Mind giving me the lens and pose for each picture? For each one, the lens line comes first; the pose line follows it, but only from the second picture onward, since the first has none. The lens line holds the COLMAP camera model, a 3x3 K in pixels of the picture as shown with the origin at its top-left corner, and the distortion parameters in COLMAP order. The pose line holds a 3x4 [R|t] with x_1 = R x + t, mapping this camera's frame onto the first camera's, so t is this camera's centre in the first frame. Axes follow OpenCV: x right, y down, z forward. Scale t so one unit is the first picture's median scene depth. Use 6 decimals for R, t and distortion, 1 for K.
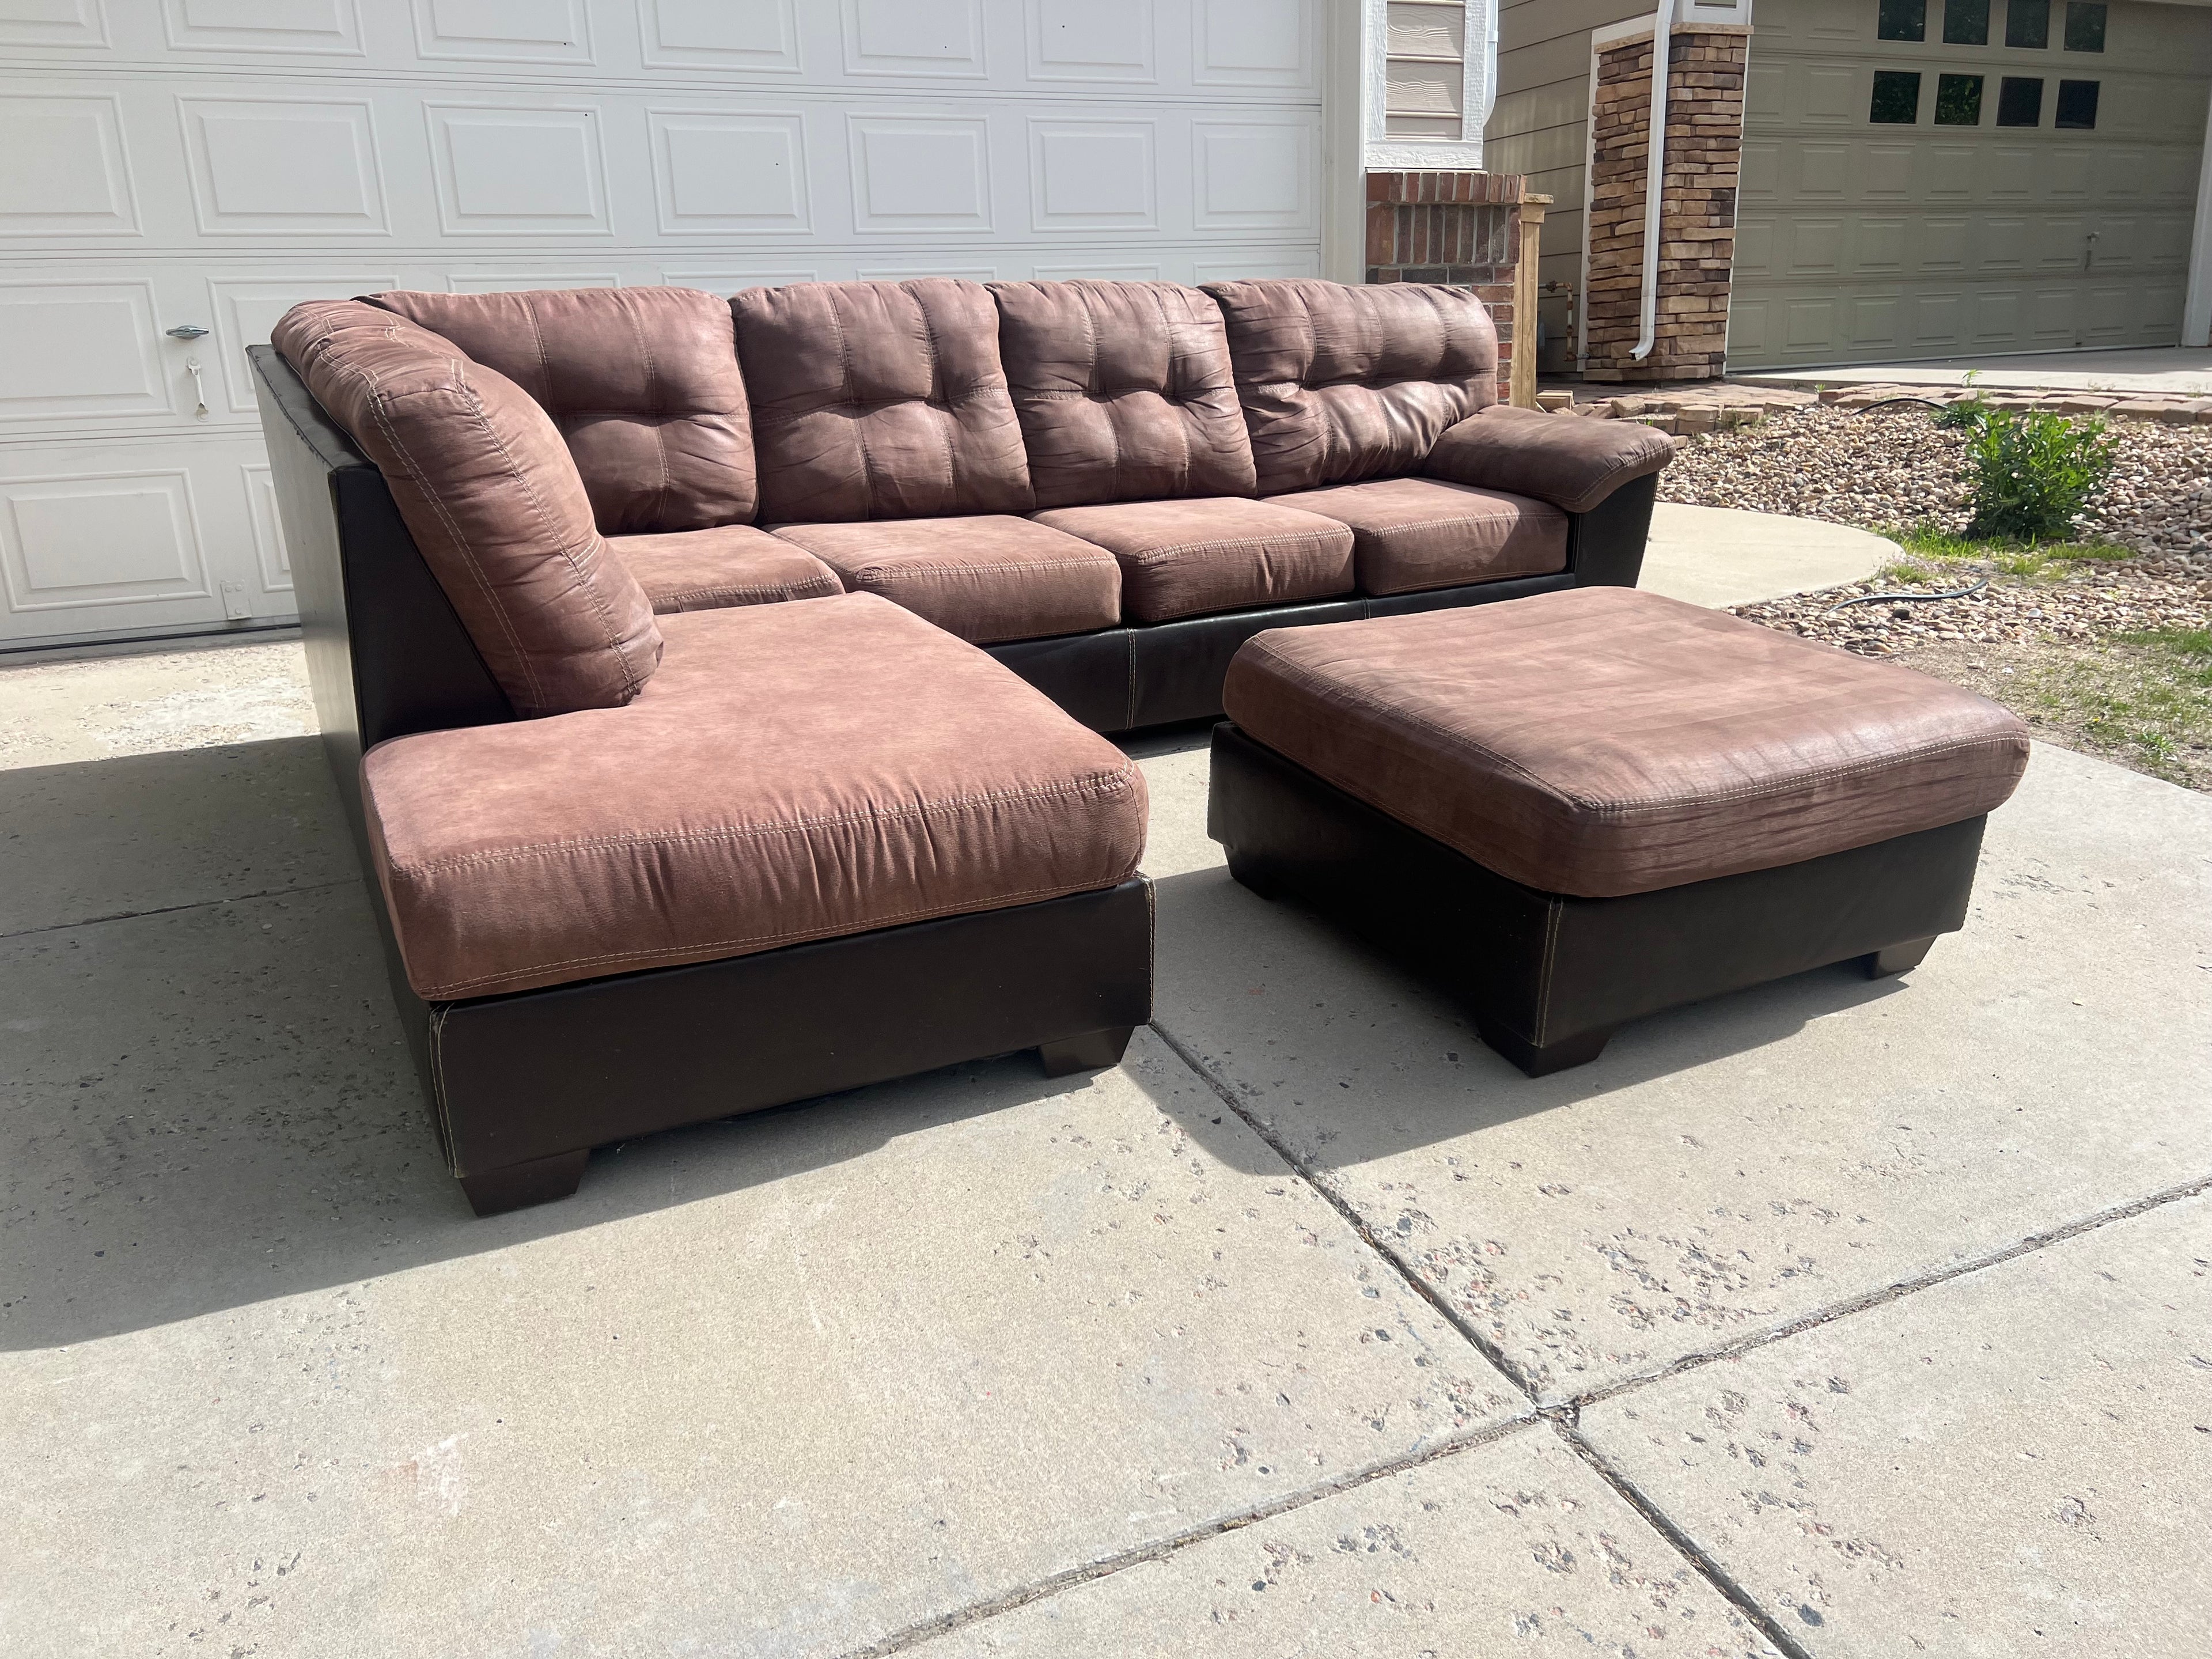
lens RADIAL K [[1672.0, 0, 1103.6], [0, 1672.0, 826.3], [0, 0, 1]] dist [0.052505, -0.057575]
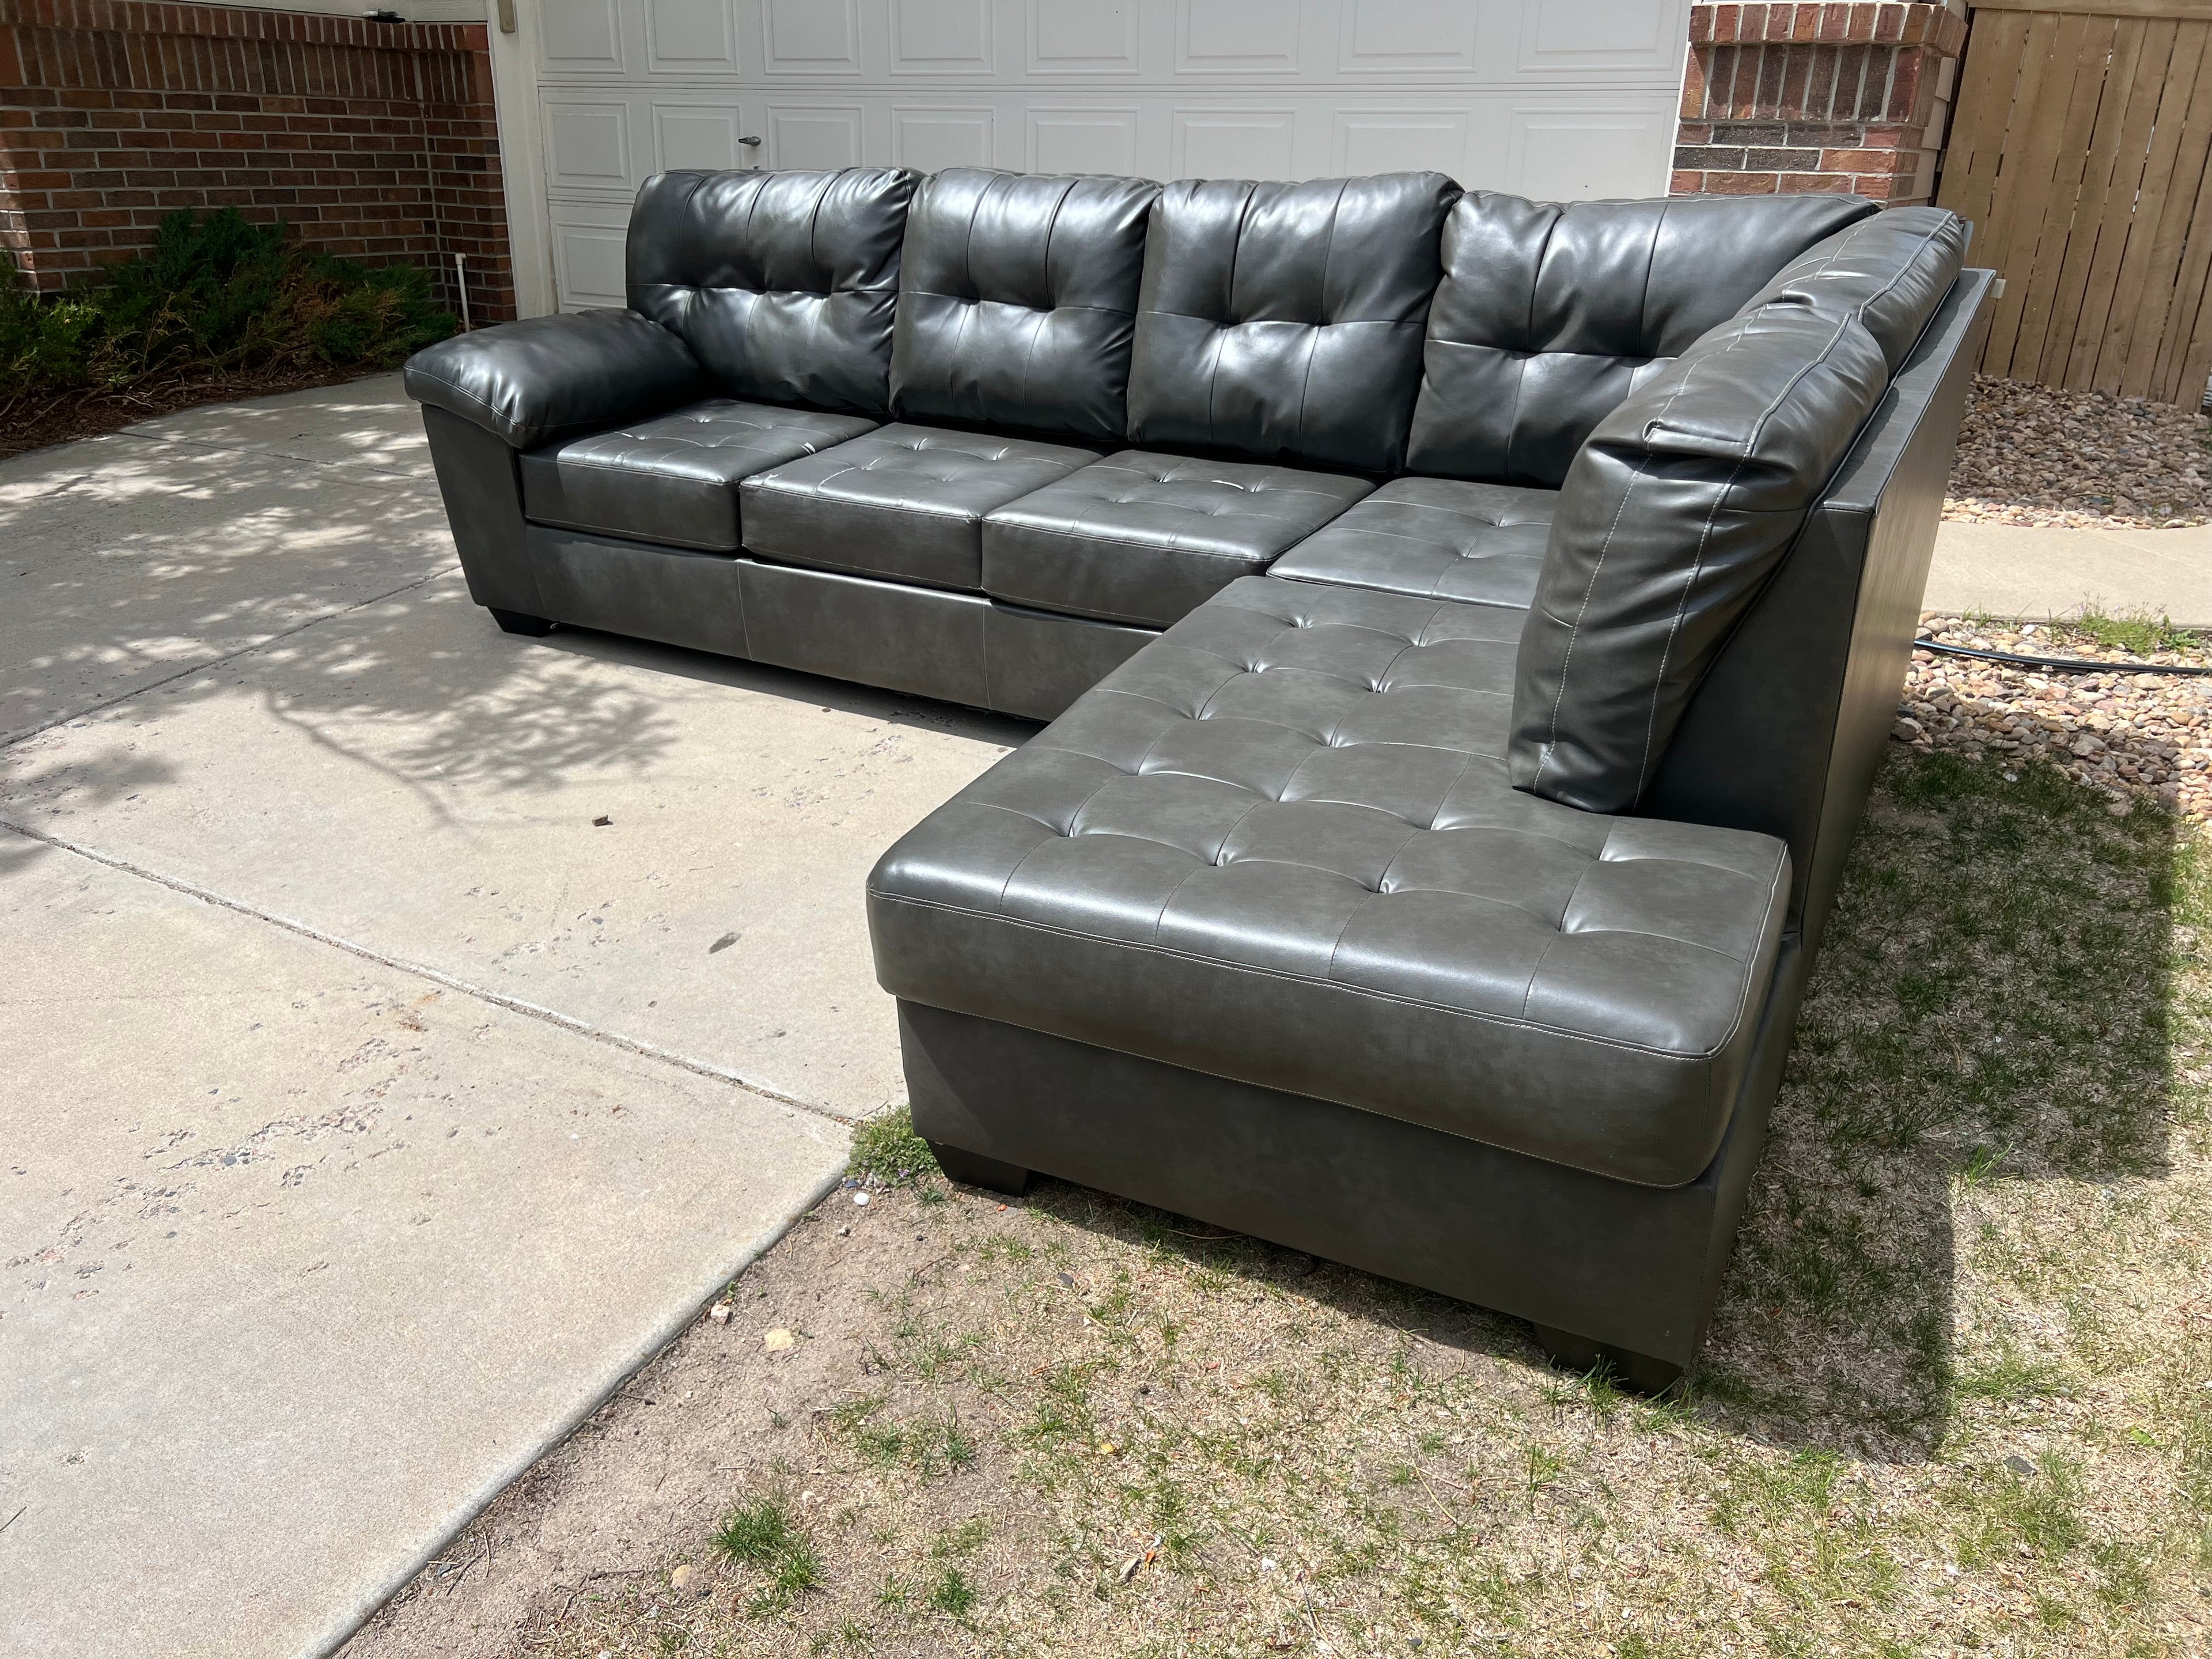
lens RADIAL K [[1672.0, 0, 1095.6], [0, 1672.0, 829.1], [0, 0, 1]] dist [0.052505, -0.057575]
pose [[0.566624, 0.353144, -0.744464, 1.158869], [-0.264110, 0.933671, 0.241878, -0.198248], [0.780502, 0.059566, 0.622309, 0.409986]]
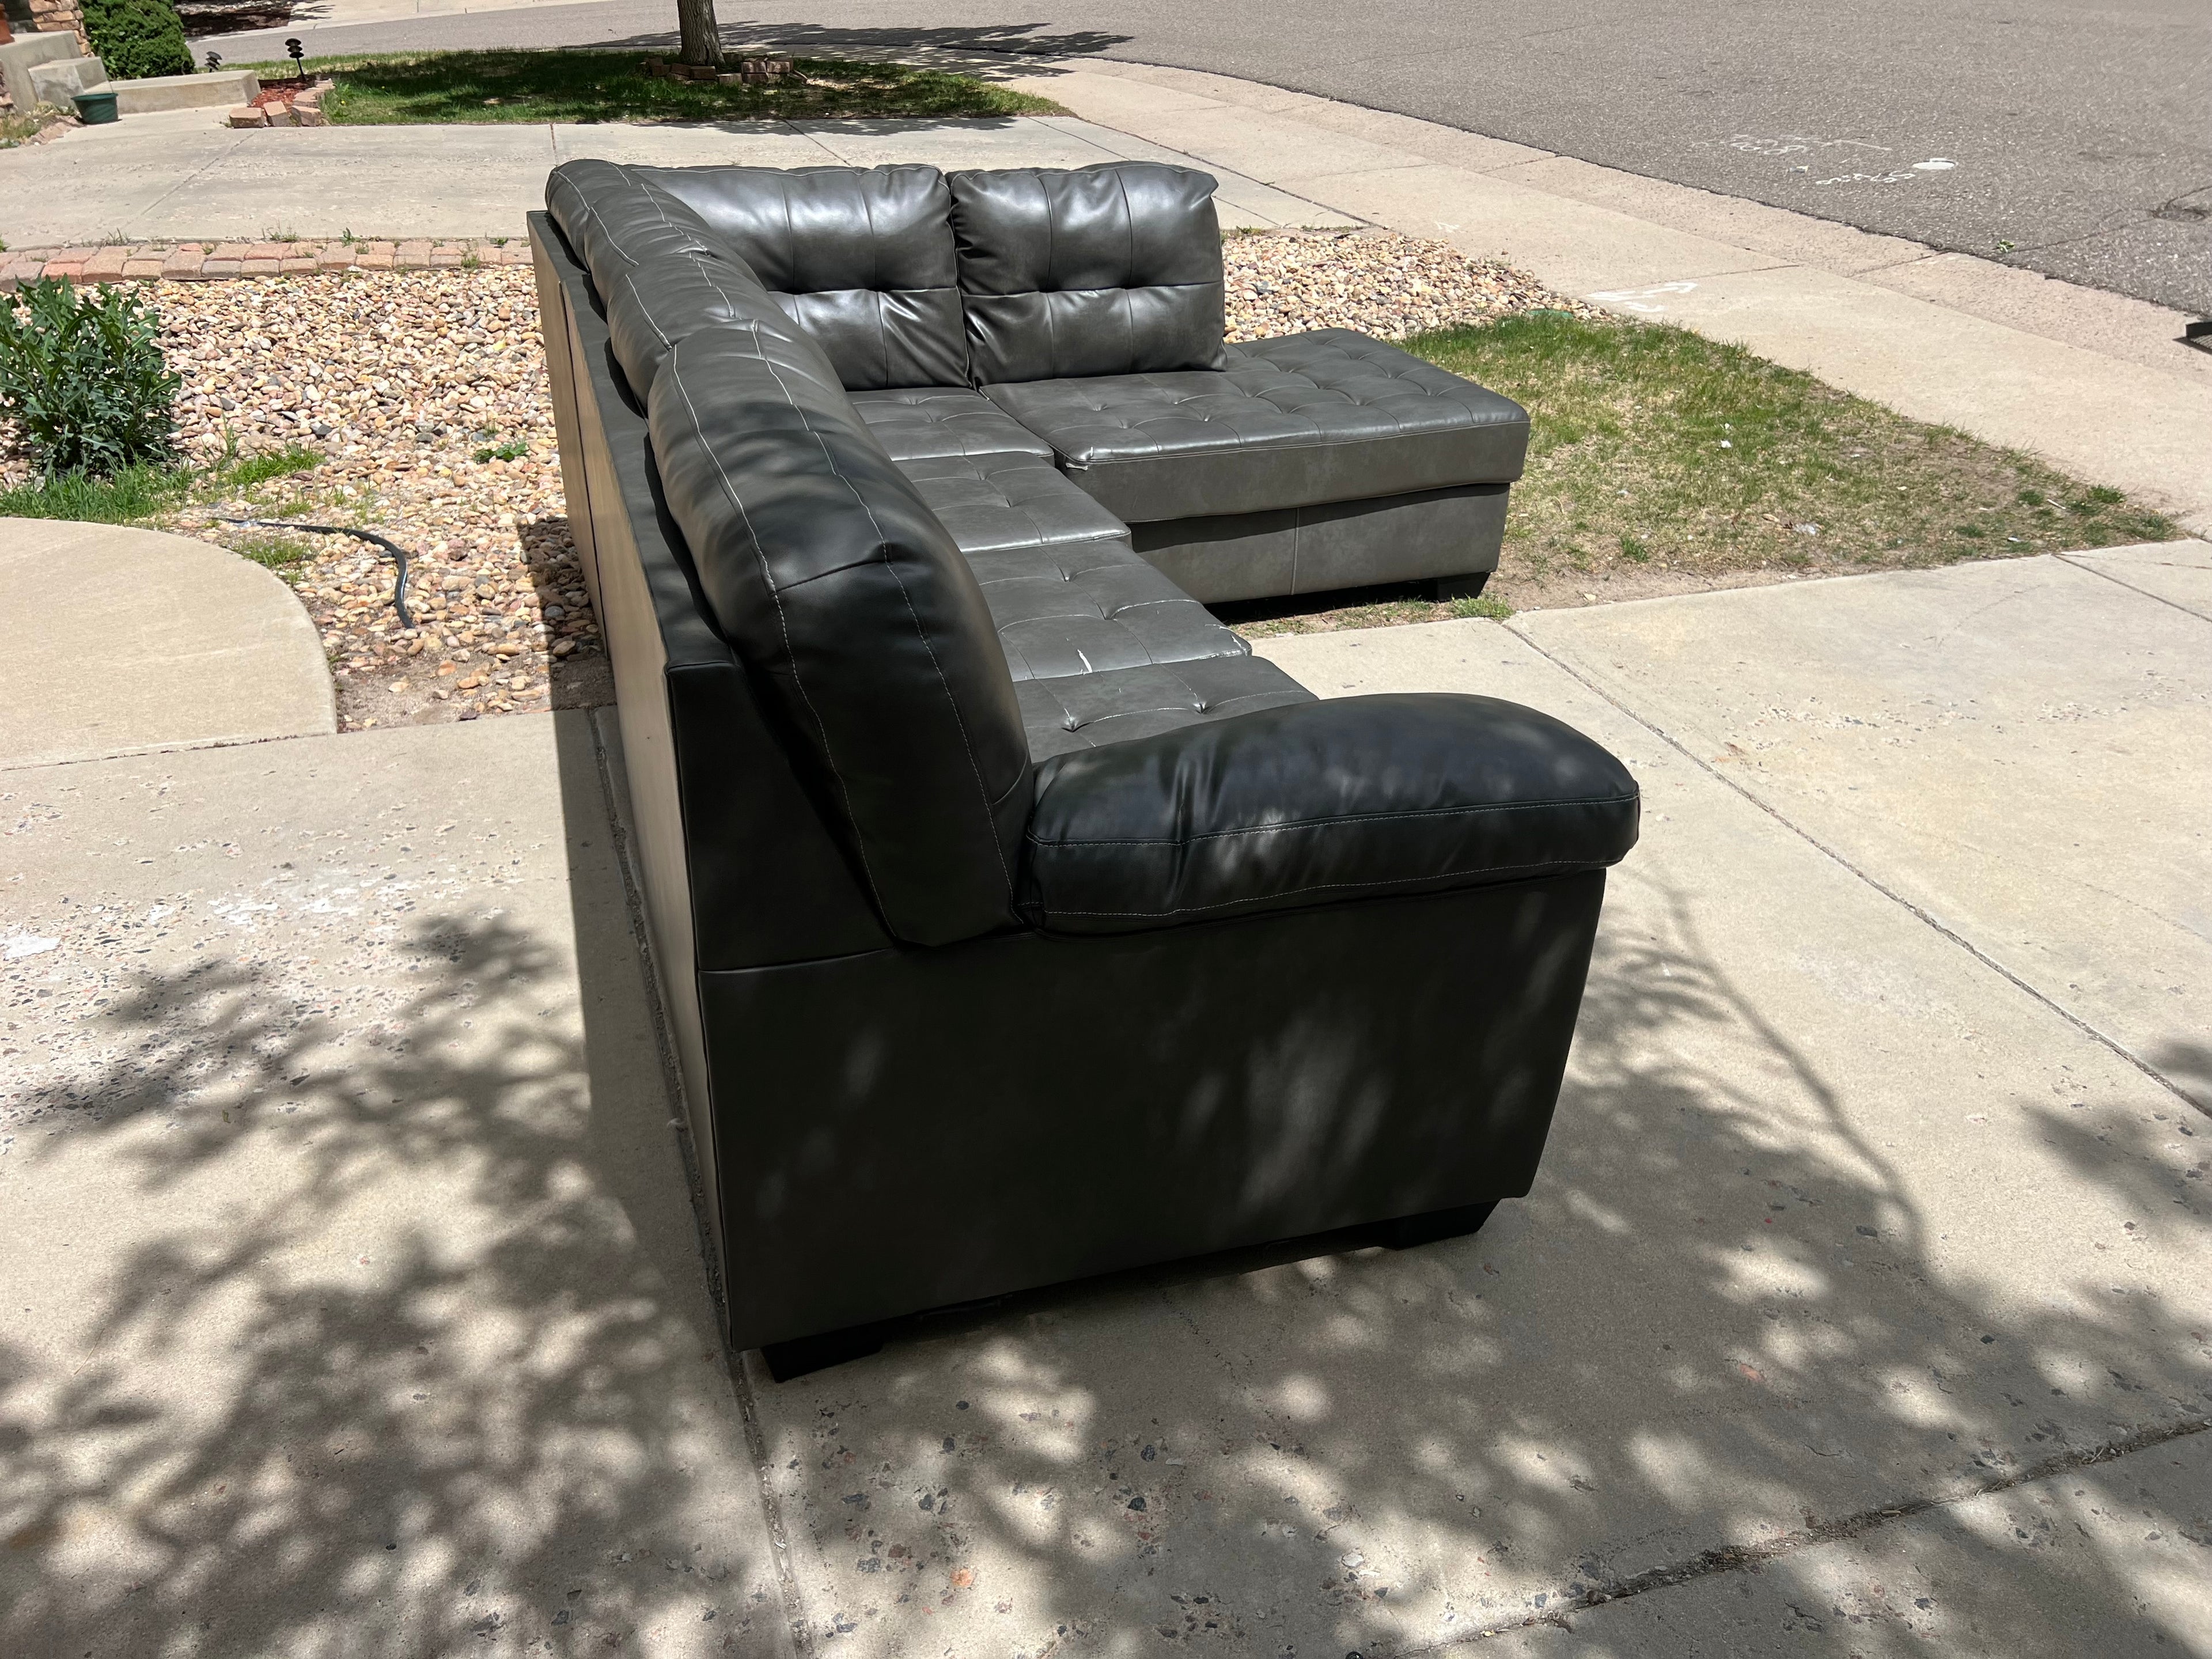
lens RADIAL K [[1672.0, 0, 1107.9], [0, 1672.0, 829.9], [0, 0, 1]] dist [0.052505, -0.057575]
pose [[0.122203, -0.456634, 0.881222, -0.322889], [0.304659, 0.862270, 0.404565, -0.319608], [-0.944589, 0.219033, 0.244490, 0.726769]]
